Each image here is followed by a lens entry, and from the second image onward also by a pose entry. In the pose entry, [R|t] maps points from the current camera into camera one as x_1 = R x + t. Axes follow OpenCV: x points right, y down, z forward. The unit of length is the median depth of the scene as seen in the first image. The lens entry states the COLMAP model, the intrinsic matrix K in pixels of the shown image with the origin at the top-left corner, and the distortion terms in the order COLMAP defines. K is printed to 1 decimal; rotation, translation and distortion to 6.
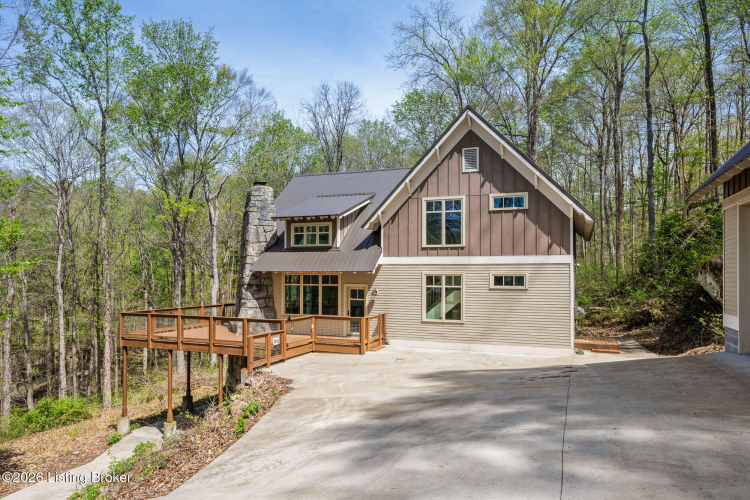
lens RADIAL K [[451.1, 0, 394.2], [0, 451.1, 270.3], [0, 0, 1]] dist [-0.003313, 0.000890]
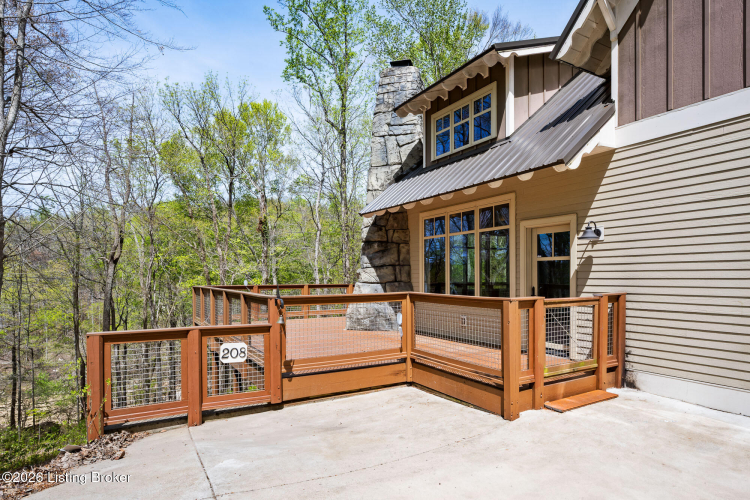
lens RADIAL K [[433.6, 0, 410.6], [0, 433.6, 282.1], [0, 0, 1]] dist [-0.019813, 0.003479]
pose [[0.799257, -0.001291, -0.600988, 0.045378], [0.015444, 0.999712, 0.018391, 0.078918], [0.600791, -0.023981, 0.799046, 0.652737]]
